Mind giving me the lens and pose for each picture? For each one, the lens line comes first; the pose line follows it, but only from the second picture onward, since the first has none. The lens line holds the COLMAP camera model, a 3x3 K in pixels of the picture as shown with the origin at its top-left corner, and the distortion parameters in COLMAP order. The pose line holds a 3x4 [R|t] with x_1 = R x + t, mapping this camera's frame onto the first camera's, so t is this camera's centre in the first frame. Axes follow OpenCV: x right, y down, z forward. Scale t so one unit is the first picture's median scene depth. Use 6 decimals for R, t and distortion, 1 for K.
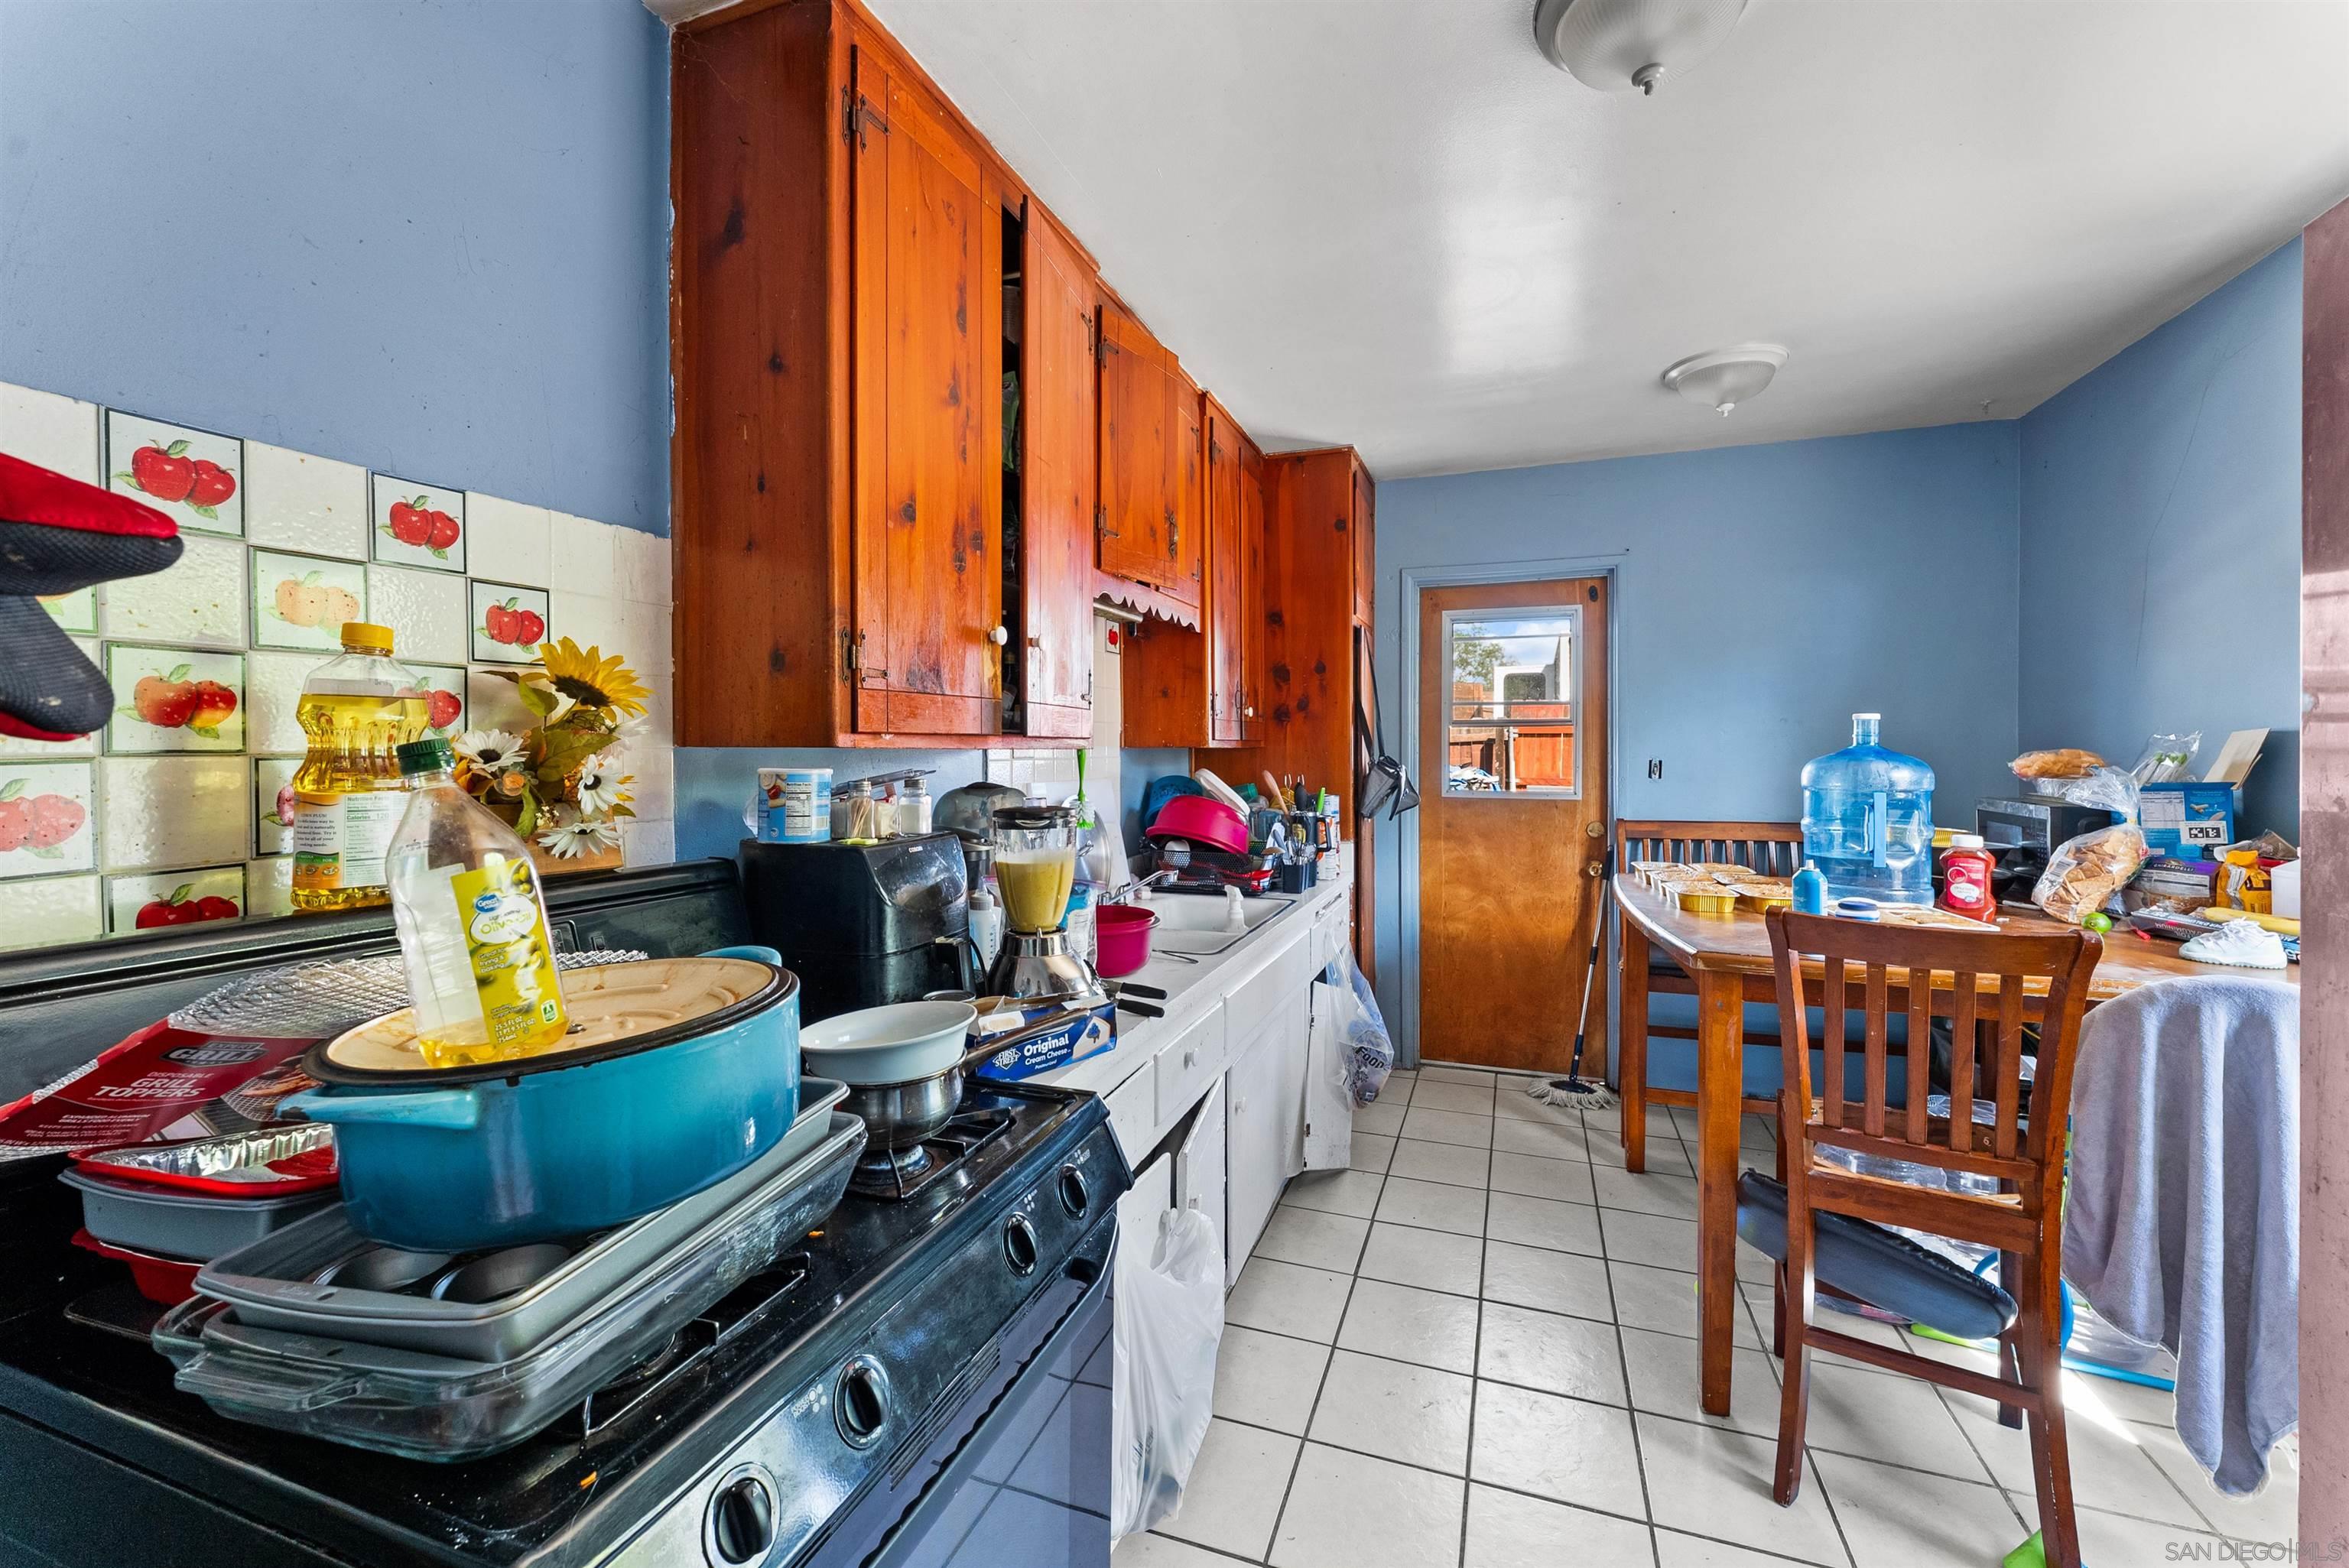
lens RADIAL K [[961.3, 0, 1178.6], [0, 961.3, 764.3], [0, 0, 1]] dist [0.001088, -0.000115]
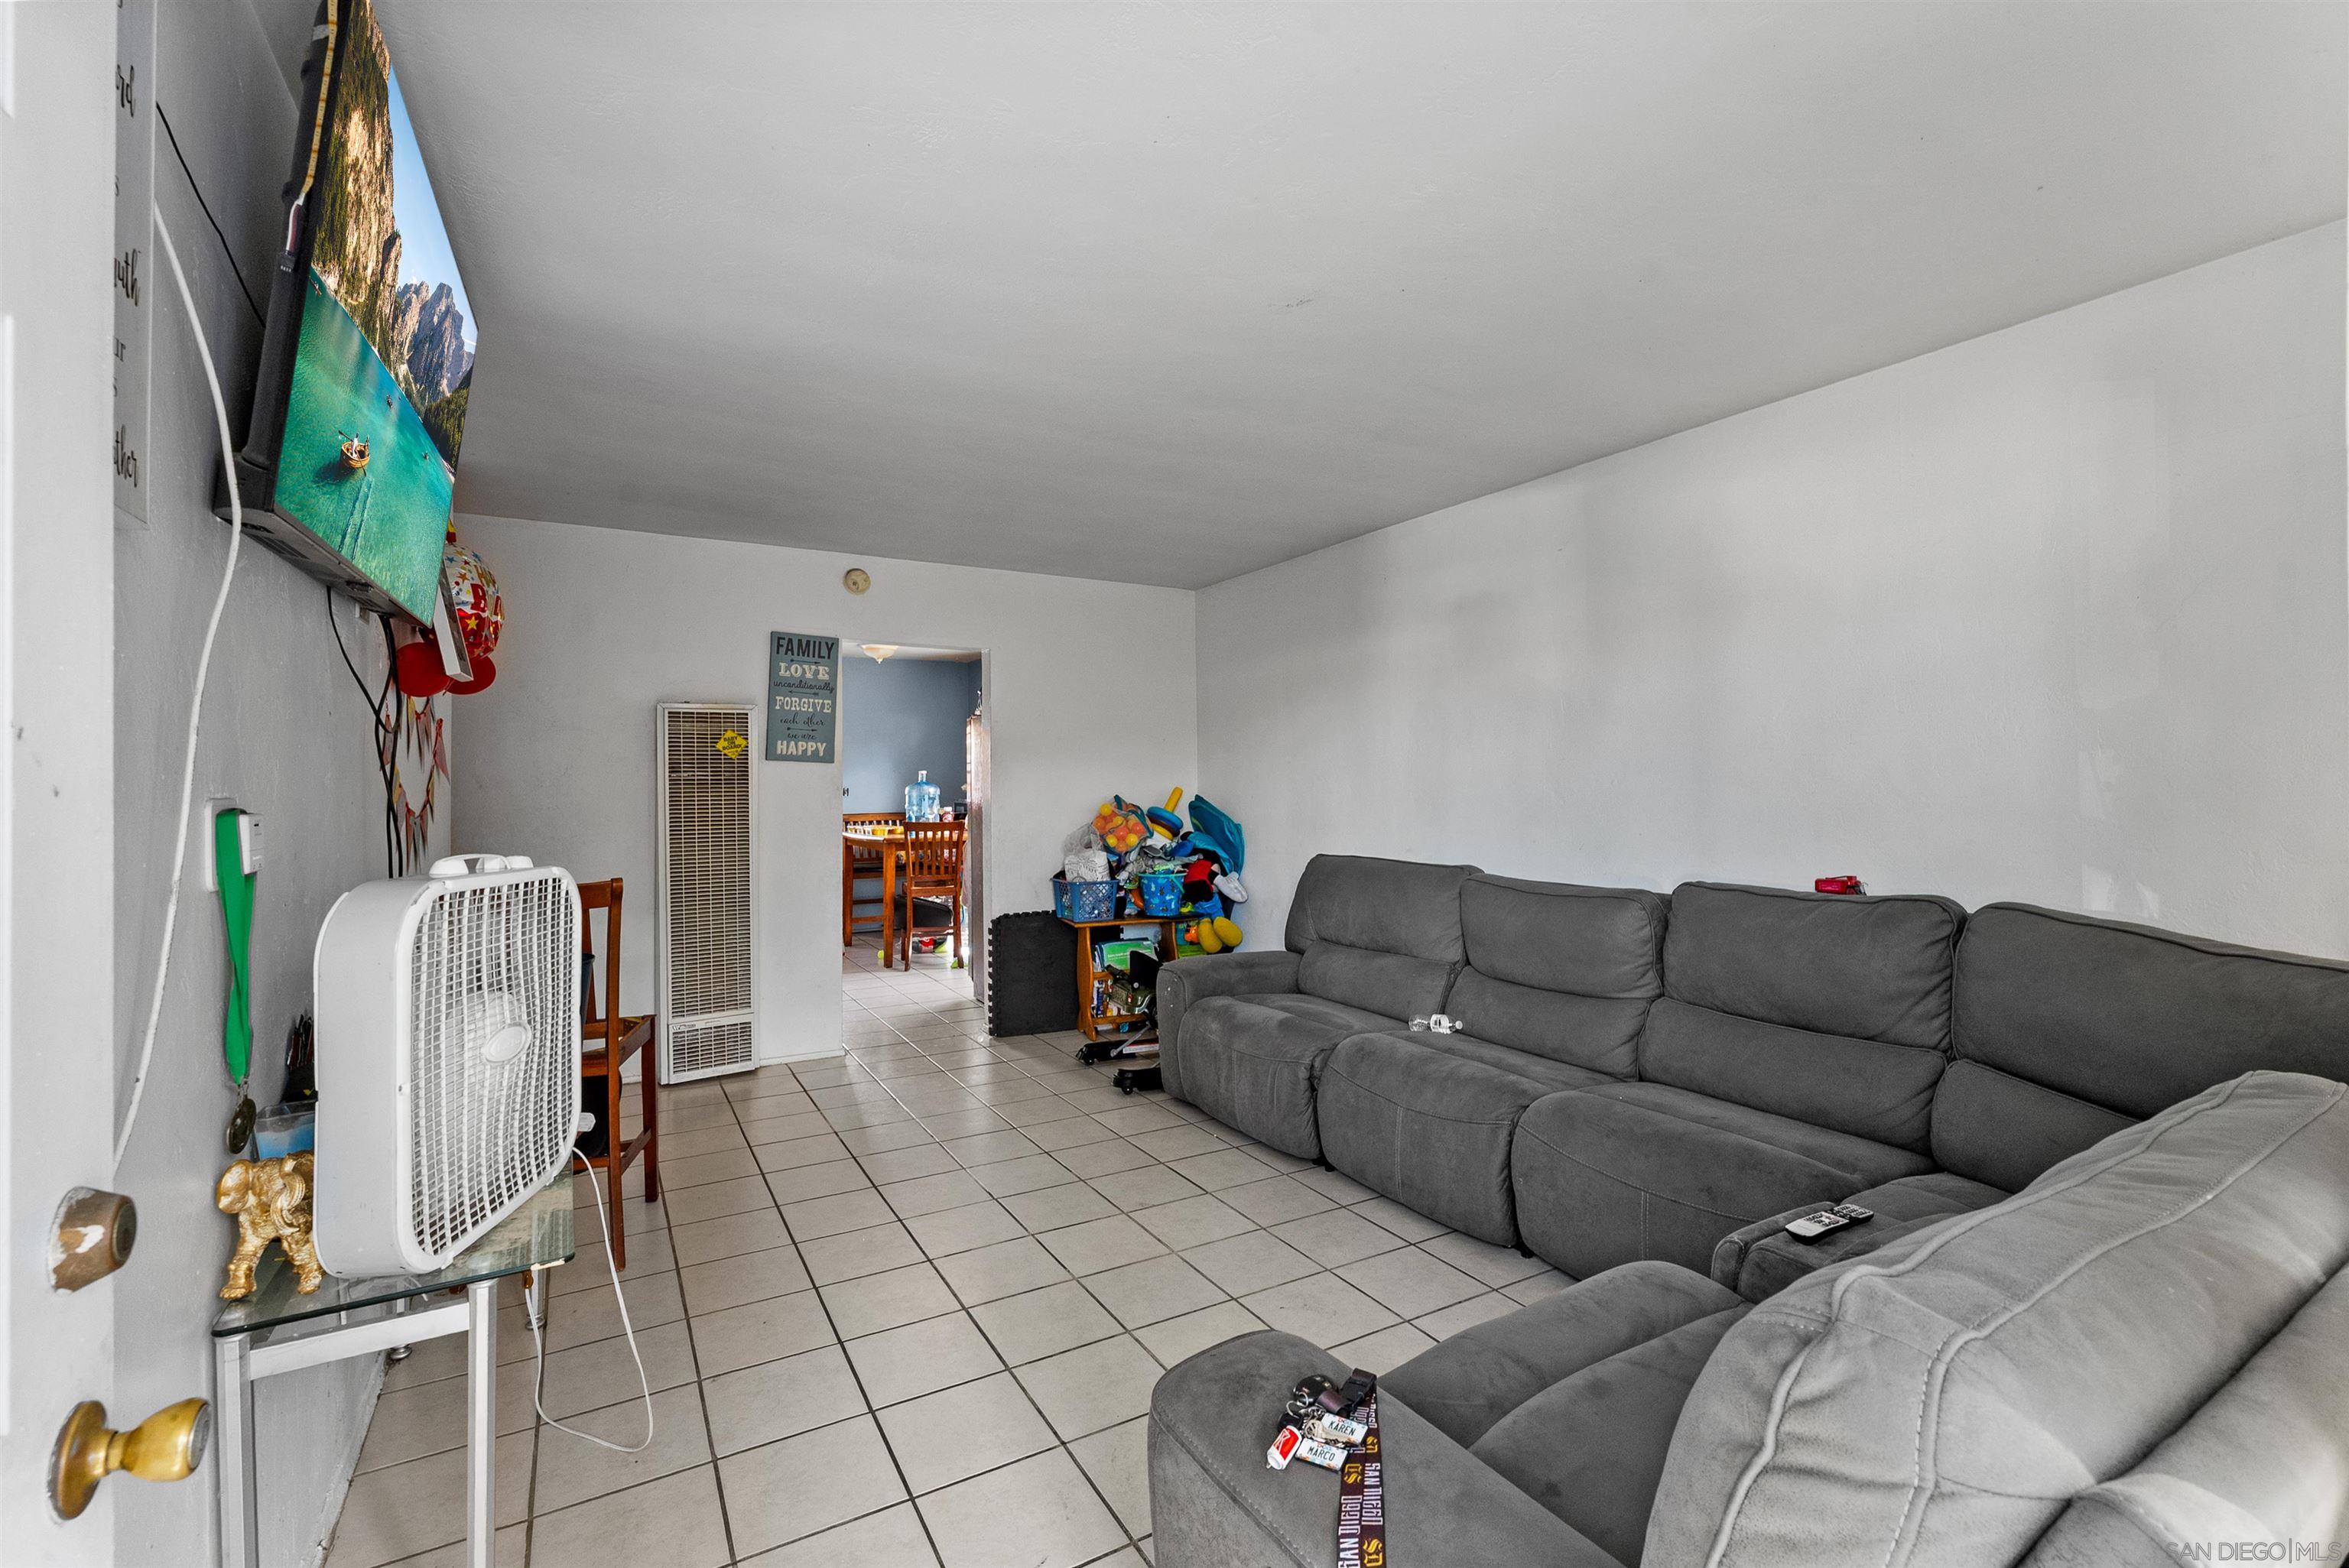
lens RADIAL K [[1008.4, 0, 1175.8], [0, 1008.4, 784.2], [0, 0, 1]] dist [0.002696, 0.000033]
pose [[0.637464, -0.001459, 0.770479, -1.322054], [0.013676, 0.999862, -0.009422, 0.033390], [-0.770359, 0.016544, 0.637396, -1.773250]]
